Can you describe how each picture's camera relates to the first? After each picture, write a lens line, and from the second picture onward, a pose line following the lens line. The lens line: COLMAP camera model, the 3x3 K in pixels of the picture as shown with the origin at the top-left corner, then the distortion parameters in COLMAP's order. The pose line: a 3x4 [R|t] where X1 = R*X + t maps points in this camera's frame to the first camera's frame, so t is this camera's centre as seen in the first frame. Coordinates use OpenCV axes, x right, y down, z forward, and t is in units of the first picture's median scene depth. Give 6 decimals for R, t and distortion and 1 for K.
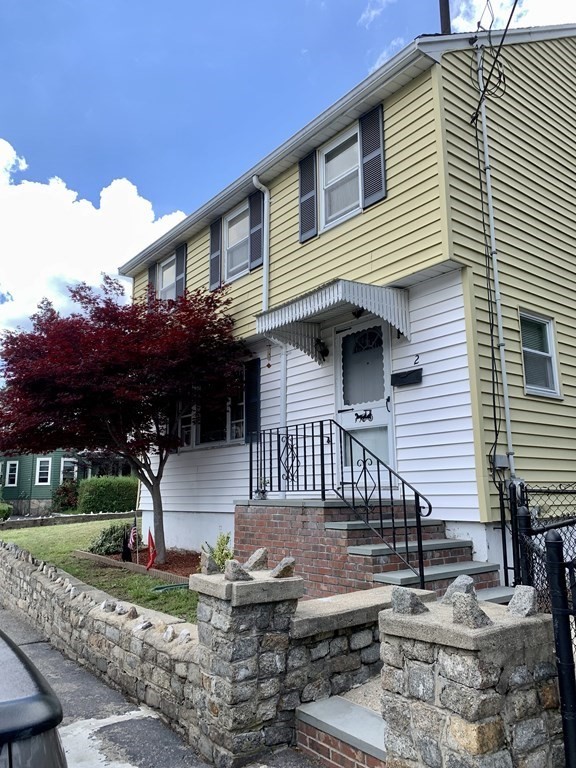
lens RADIAL K [[583.9, 0, 287.9], [0, 583.9, 380.1], [0, 0, 1]] dist [0.028509, -0.027720]
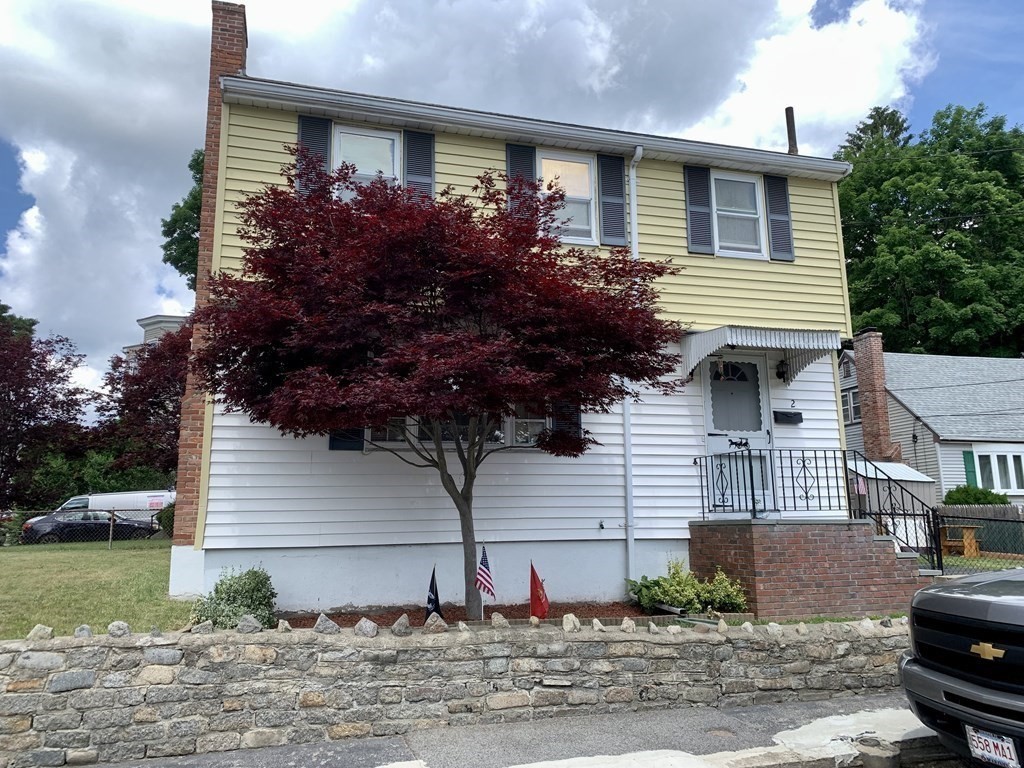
lens RADIAL K [[778.5, 0, 513.5], [0, 778.5, 383.9], [0, 0, 1]] dist [0.028509, -0.027720]
pose [[0.361298, 0.175186, 0.915846, -1.405305], [-0.166583, 0.978518, -0.121458, 0.206280], [-0.917450, -0.108681, 0.382720, 0.882226]]
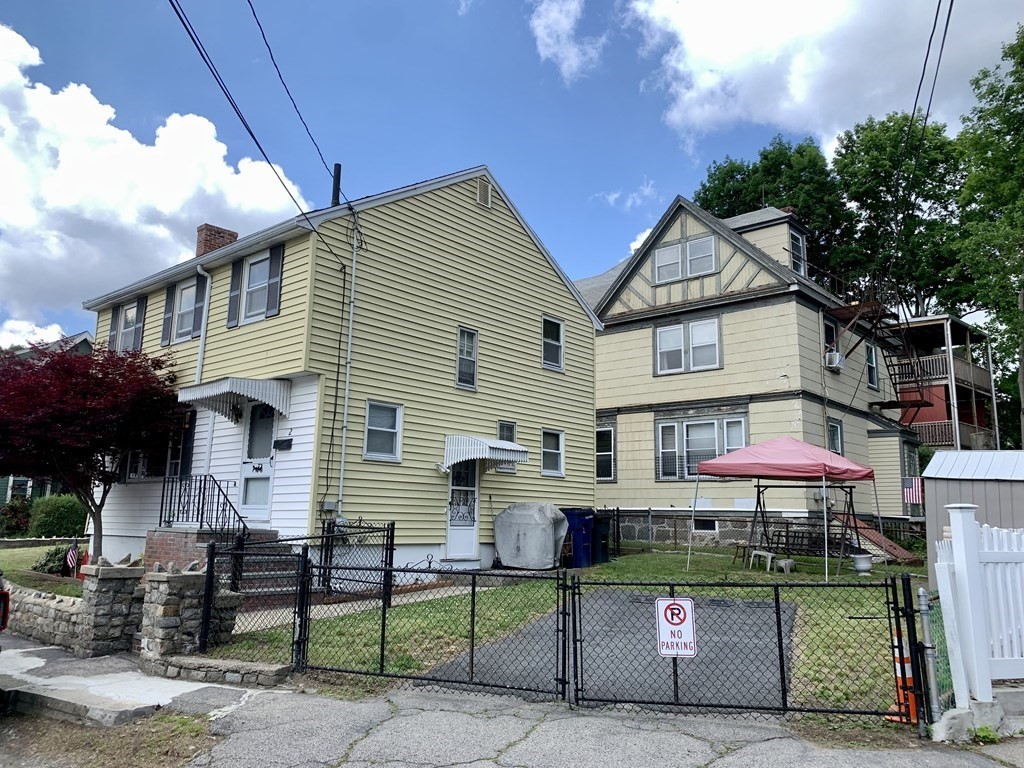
lens RADIAL K [[778.5, 0, 513.1], [0, 778.5, 384.5], [0, 0, 1]] dist [0.028509, -0.027720]
pose [[0.978811, 0.066310, 0.193730, 0.362372], [-0.068792, 0.997612, 0.006104, -0.192453], [-0.192863, -0.019301, 0.981036, -0.933861]]
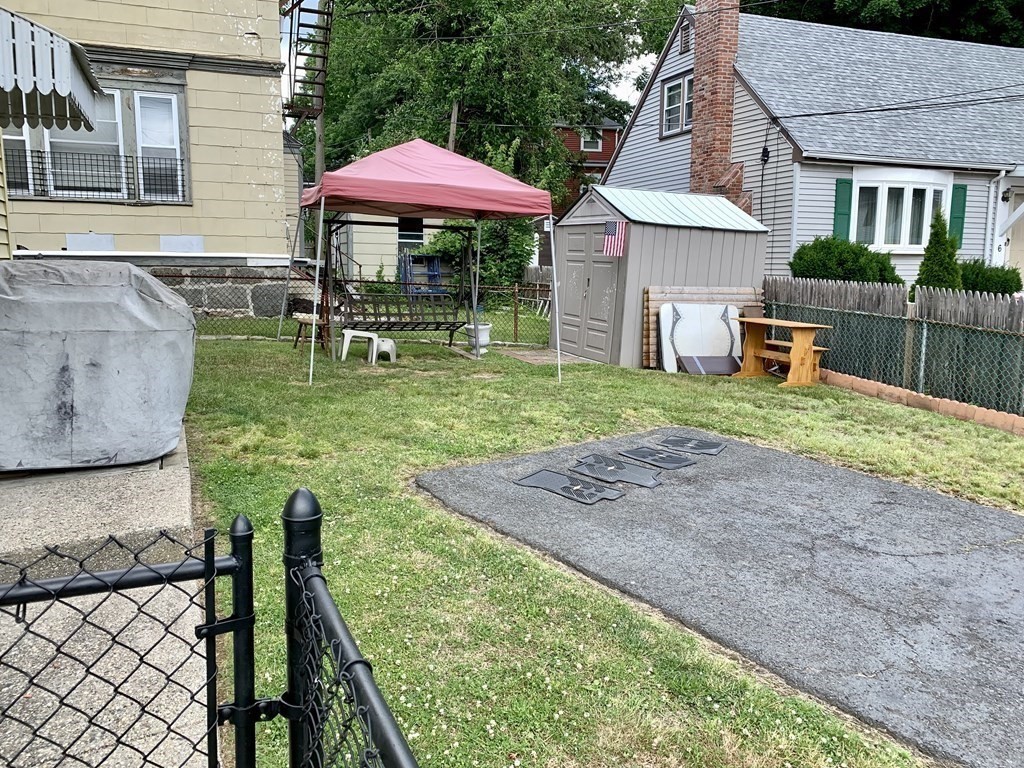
lens RADIAL K [[778.5, 0, 507.8], [0, 778.5, 373.7], [0, 0, 1]] dist [0.028509, -0.027720]
pose [[0.263044, -0.125060, 0.956644, 0.286676], [-0.188938, 0.965686, 0.178194, 0.036022], [-0.946103, -0.227620, 0.230389, 0.577315]]
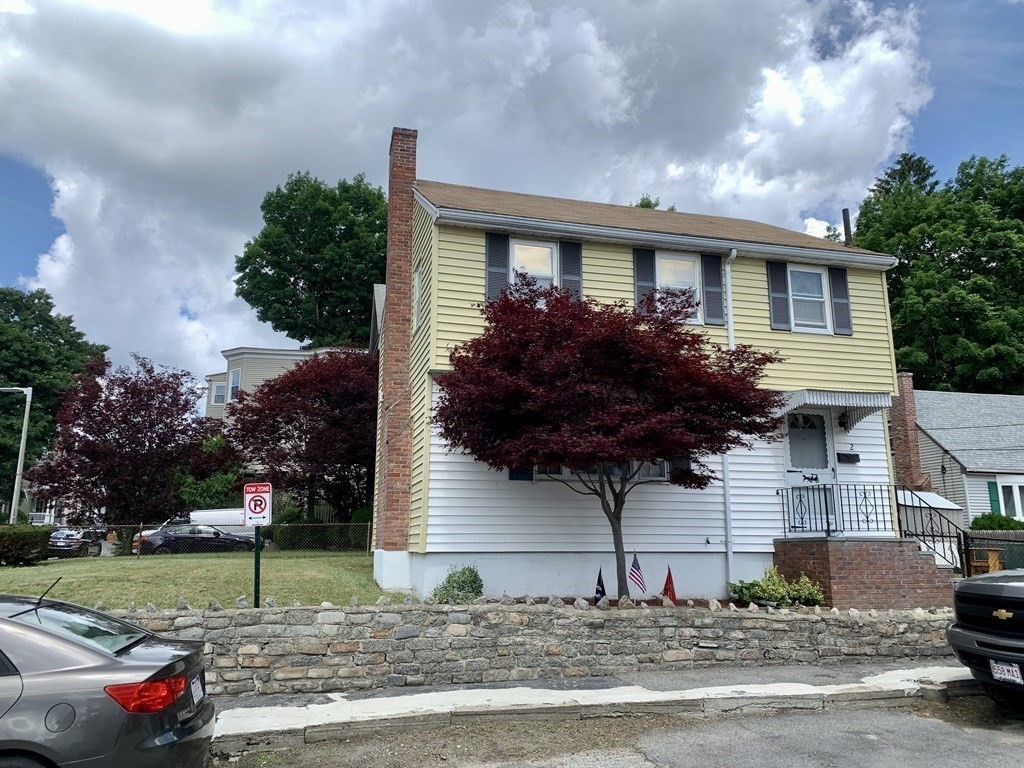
lens RADIAL K [[778.5, 0, 516.6], [0, 778.5, 386.2], [0, 0, 1]] dist [0.028509, -0.027720]
pose [[0.377791, 0.200233, 0.903980, -1.907915], [-0.178414, 0.973782, -0.141131, 0.243524], [-0.908538, -0.107965, 0.403611, 0.951230]]
